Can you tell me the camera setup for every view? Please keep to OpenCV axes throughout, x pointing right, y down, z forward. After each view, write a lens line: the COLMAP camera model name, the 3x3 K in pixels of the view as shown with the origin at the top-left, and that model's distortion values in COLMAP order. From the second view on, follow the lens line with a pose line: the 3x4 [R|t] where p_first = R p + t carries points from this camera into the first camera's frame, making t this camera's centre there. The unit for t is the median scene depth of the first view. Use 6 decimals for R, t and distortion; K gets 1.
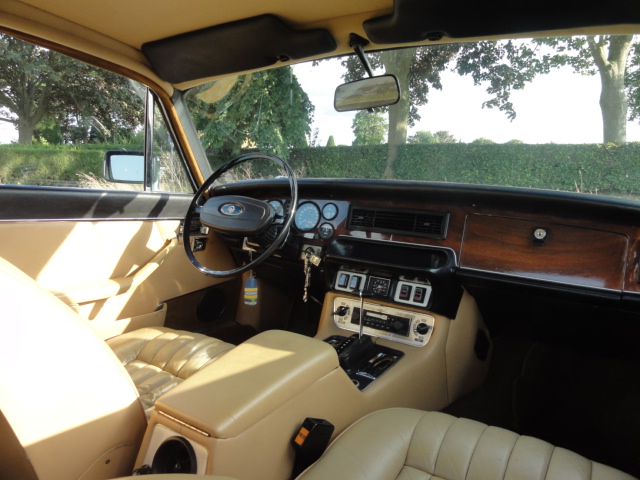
lens RADIAL K [[451.3, 0, 320.1], [0, 451.3, 240.6], [0, 0, 1]] dist [-0.002871, -0.001066]
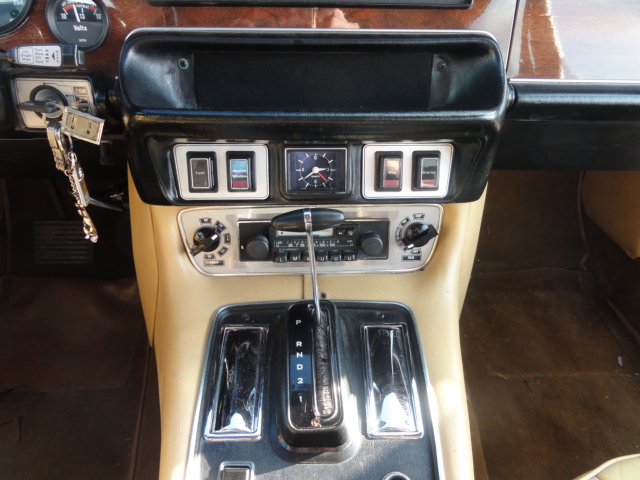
lens RADIAL K [[451.3, 0, 322.3], [0, 451.3, 234.8], [0, 0, 1]] dist [-0.002871, -0.001066]
pose [[0.803928, -0.374064, 0.462359, -0.053541], [0.092536, 0.846639, 0.524061, -0.045244], [-0.587484, -0.378522, 0.715251, 0.680648]]
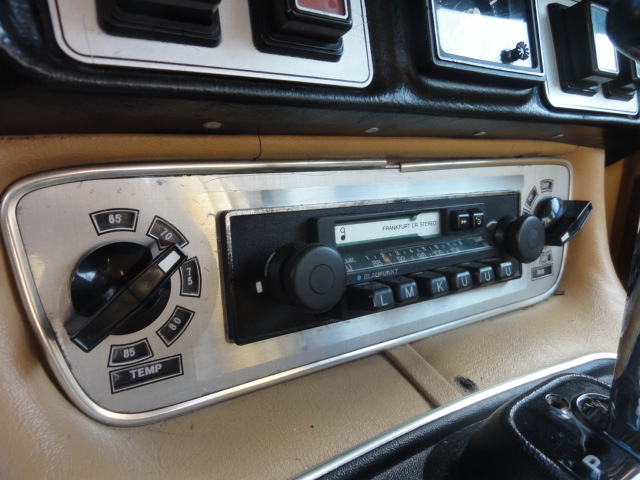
lens RADIAL K [[451.3, 0, 319.6], [0, 451.3, 242.6], [0, 0, 1]] dist [-0.002871, -0.001066]
pose [[0.416000, -0.324117, 0.849643, -0.023673], [0.037533, 0.939649, 0.340075, 0.112752], [-0.908590, -0.109581, 0.403059, 0.938959]]
